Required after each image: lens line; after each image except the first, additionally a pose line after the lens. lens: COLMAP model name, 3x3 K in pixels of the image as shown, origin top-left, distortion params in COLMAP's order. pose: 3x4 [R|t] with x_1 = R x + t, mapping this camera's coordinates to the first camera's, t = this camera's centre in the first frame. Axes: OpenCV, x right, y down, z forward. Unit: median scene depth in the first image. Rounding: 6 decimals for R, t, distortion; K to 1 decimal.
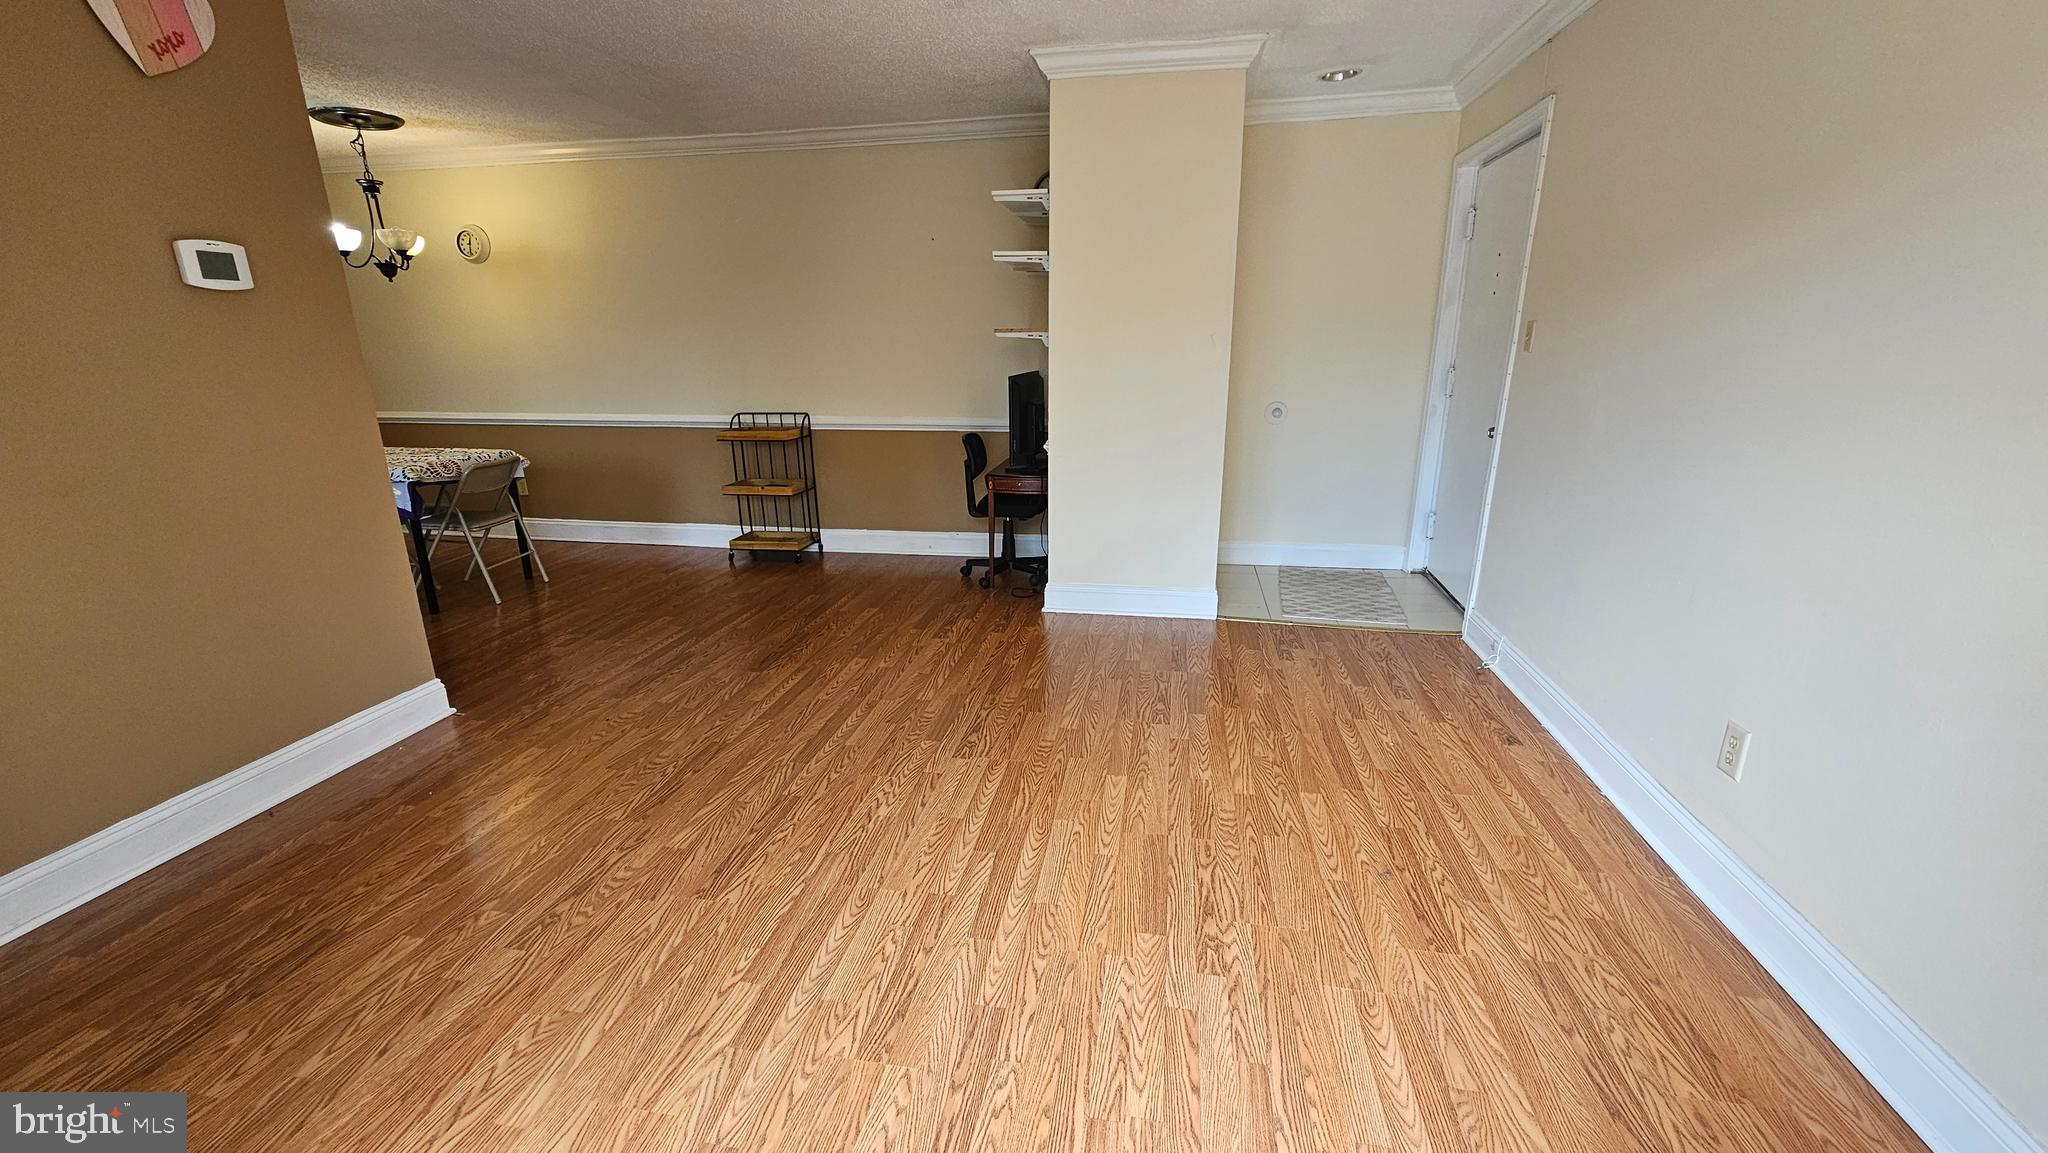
lens RADIAL K [[788.5, 0, 1030.2], [0, 788.5, 562.9], [0, 0, 1]] dist [-0.003600, -0.000244]
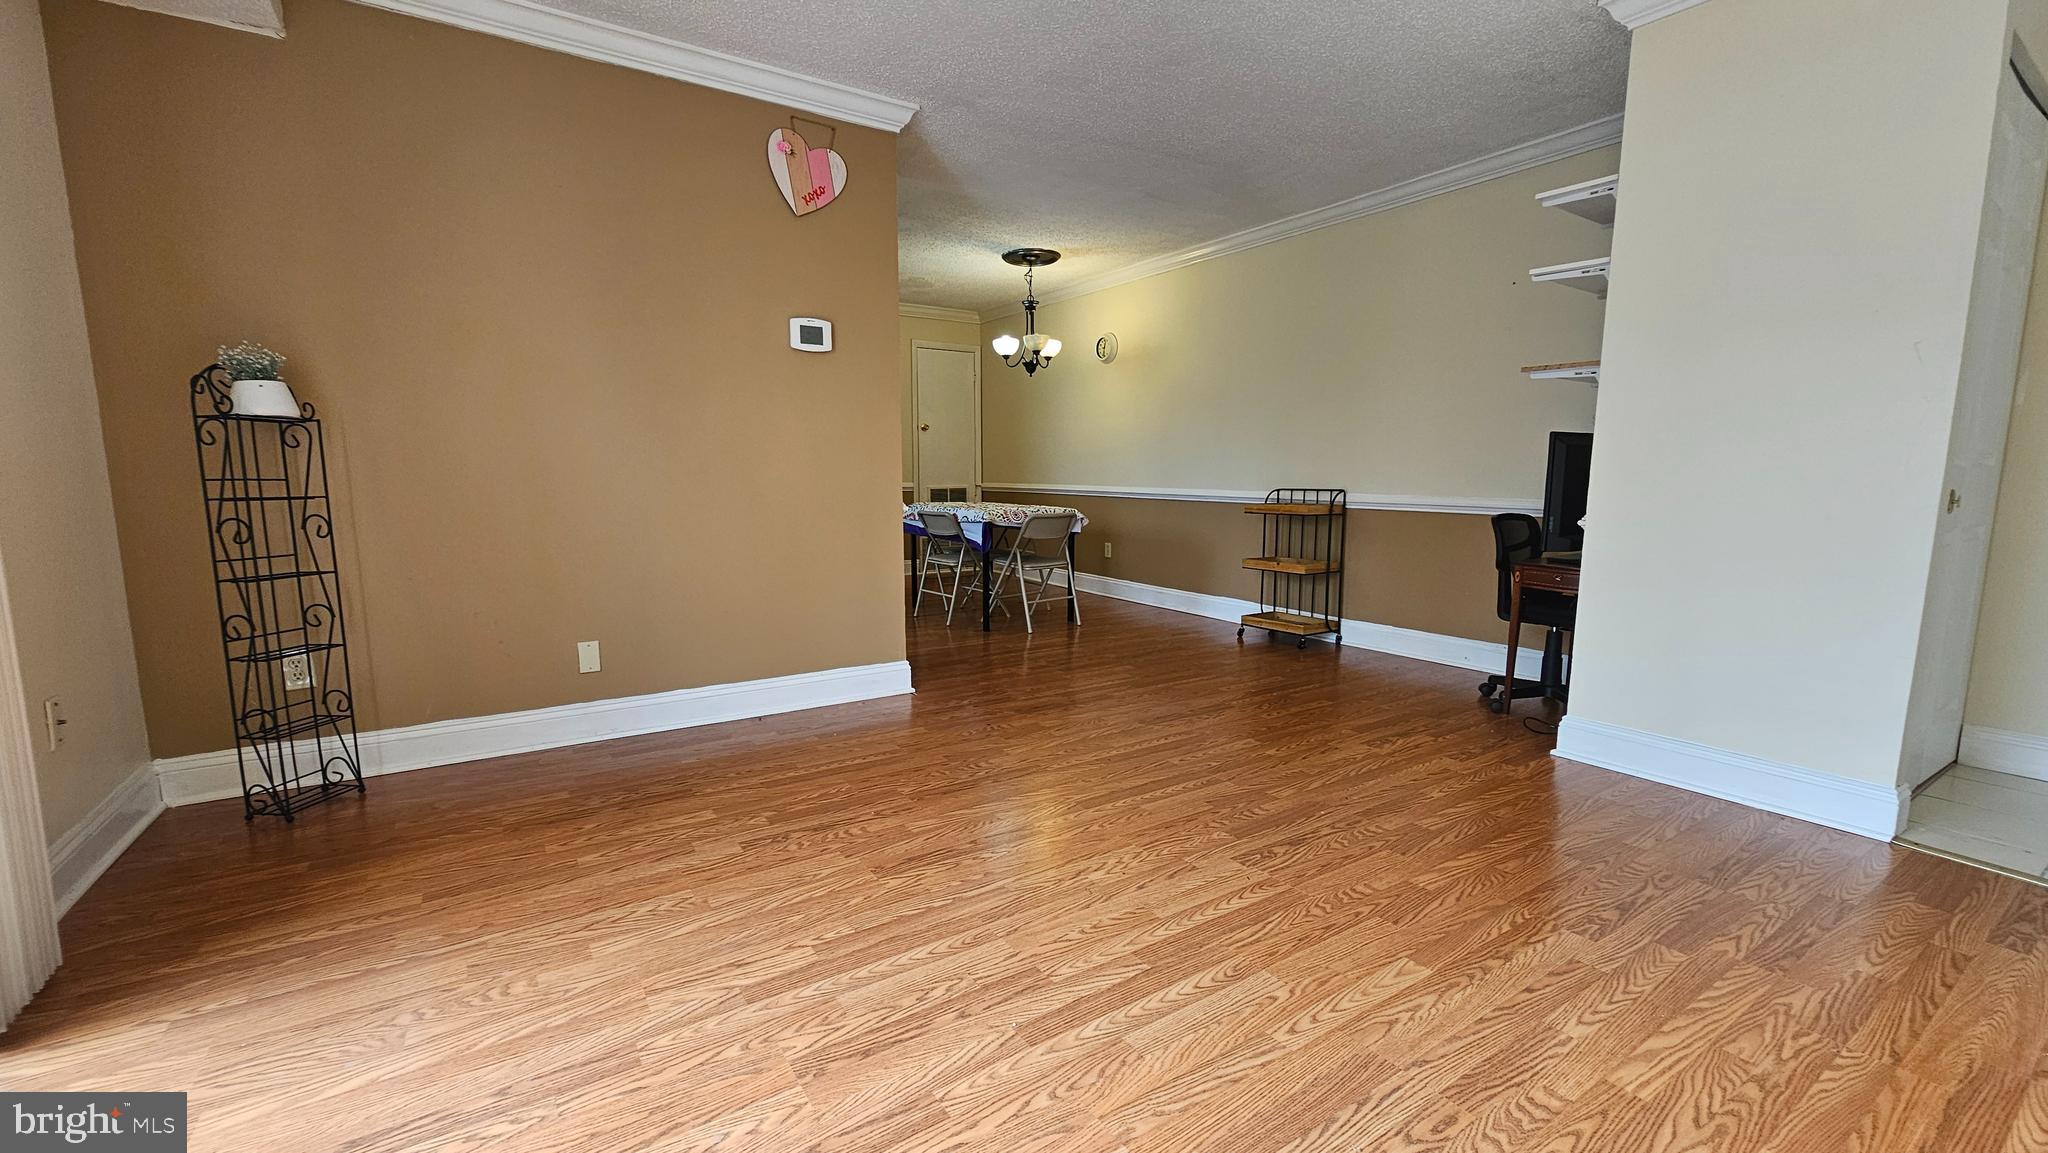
lens RADIAL K [[814.6, 0, 1056.7], [0, 814.6, 578.1], [0, 0, 1]] dist [-0.003521, -0.000143]
pose [[0.707597, 0.098398, -0.699732, 0.202181], [-0.188792, 0.980585, -0.053022, 0.030090], [0.680929, 0.169622, 0.712435, 0.160284]]
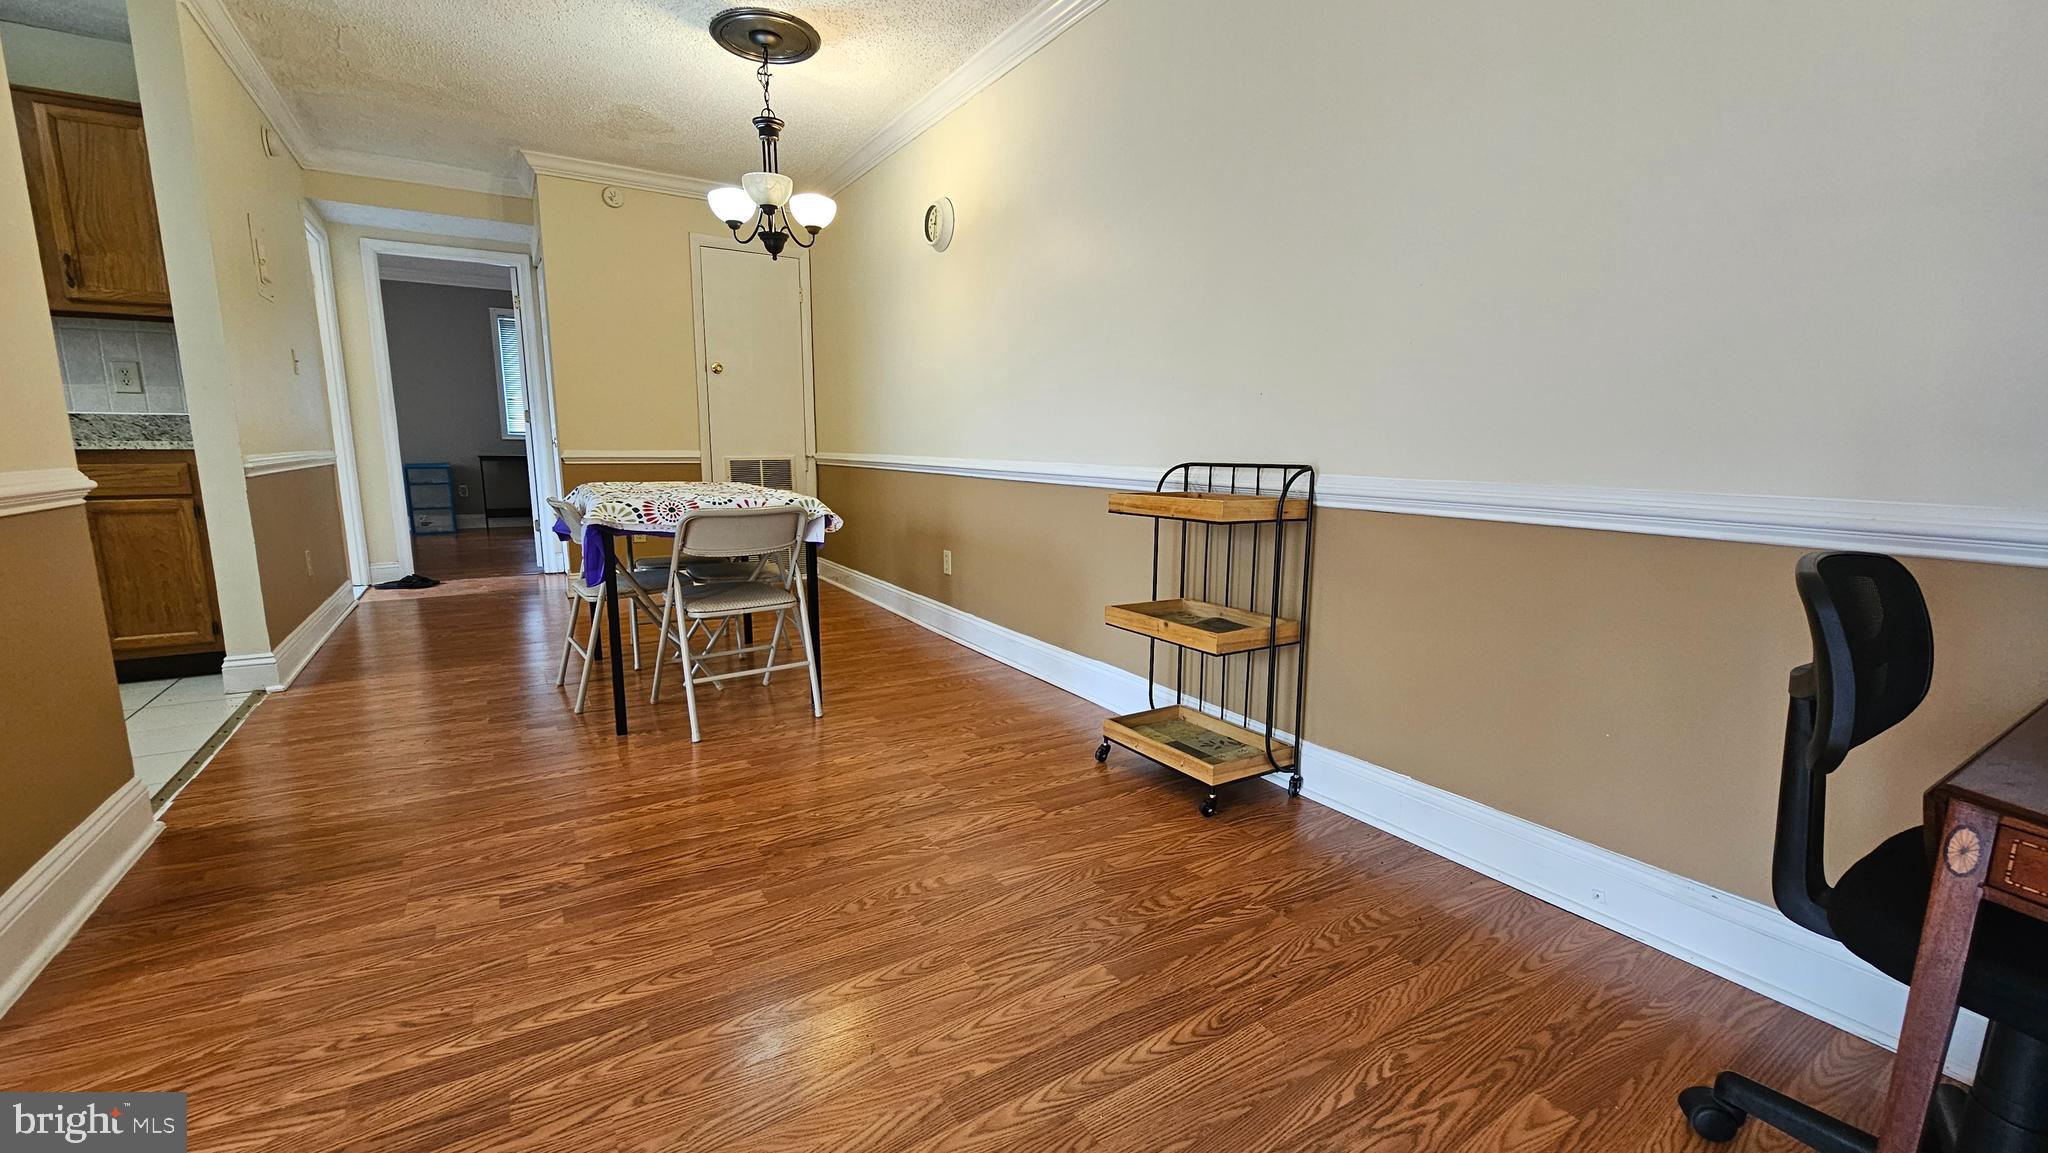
lens RADIAL K [[803.3, 0, 1013.7], [0, 803.3, 608.3], [0, 0, 1]] dist [-0.006420, -0.000090]
pose [[0.637699, 0.162148, -0.753026, -0.074594], [-0.212257, 0.976736, 0.030570, -0.130782], [0.740464, 0.140340, 0.657280, 0.830442]]
